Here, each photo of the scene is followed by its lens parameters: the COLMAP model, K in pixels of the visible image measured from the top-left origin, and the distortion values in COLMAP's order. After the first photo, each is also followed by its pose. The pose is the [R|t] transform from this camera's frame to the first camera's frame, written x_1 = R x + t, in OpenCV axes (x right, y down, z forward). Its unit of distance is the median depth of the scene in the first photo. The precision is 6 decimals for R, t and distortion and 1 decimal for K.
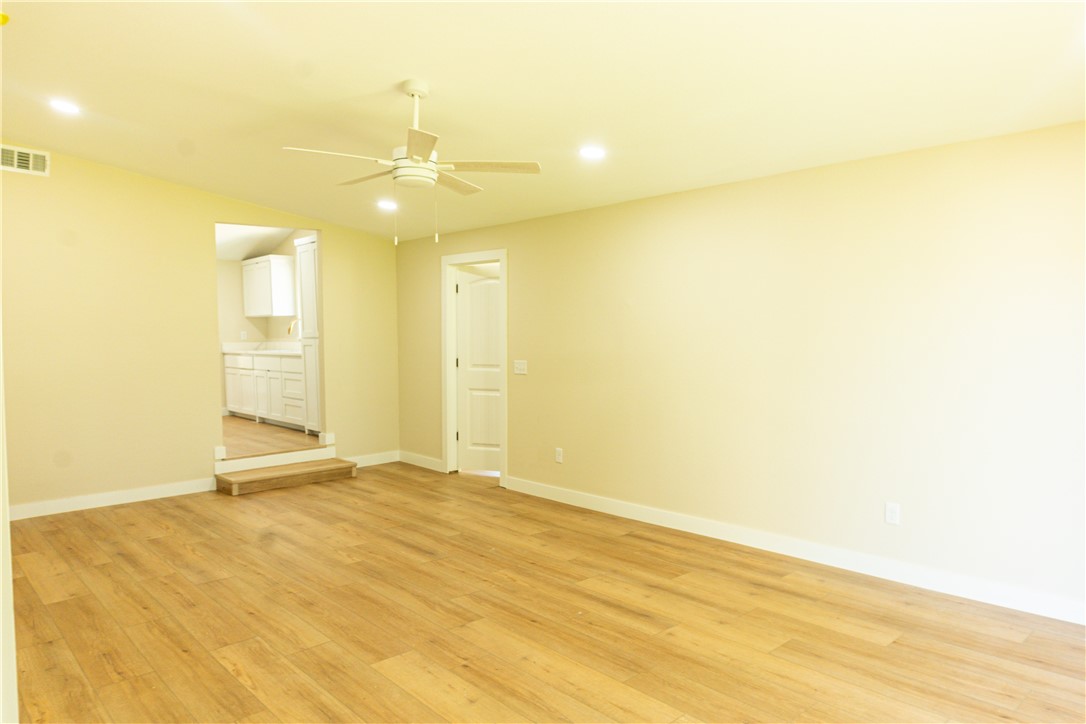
lens RADIAL K [[731.1, 0, 543.0], [0, 731.1, 362.0], [0, 0, 1]] dist [-0.023696, -0.002014]
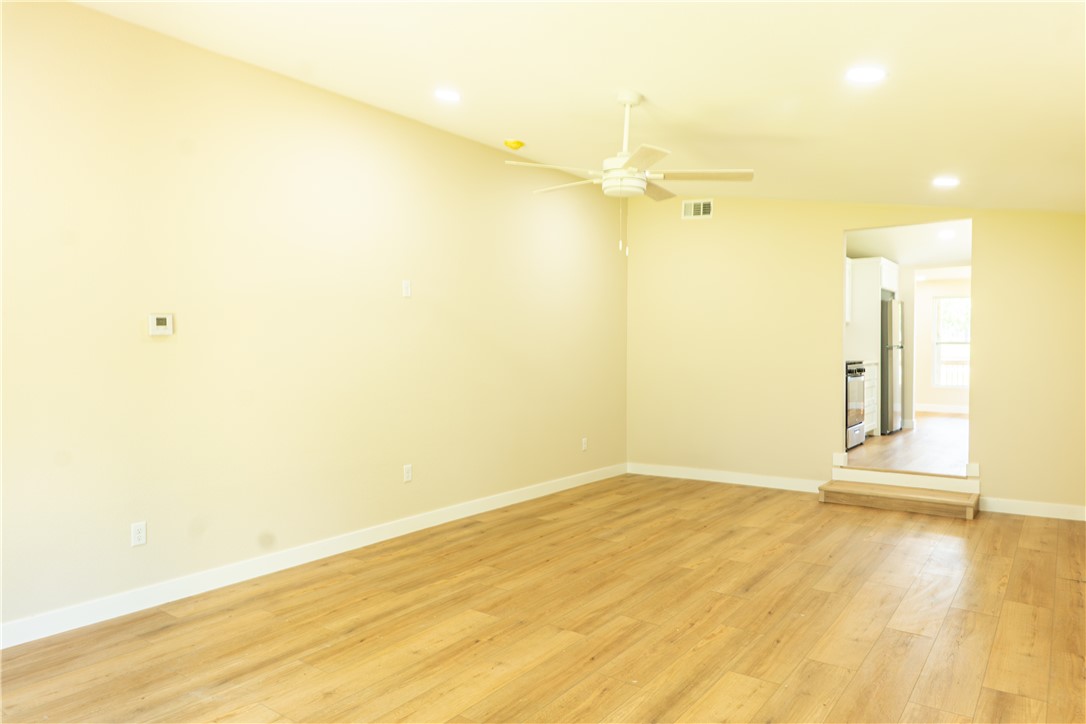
lens RADIAL K [[731.1, 0, 543.0], [0, 731.1, 362.0], [0, 0, 1]] dist [-0.023696, -0.002014]
pose [[0.191297, 0.036336, -0.980859, 0.540990], [-0.040135, 0.998768, 0.029171, -0.027154], [0.980711, 0.033787, 0.192520, 0.467831]]
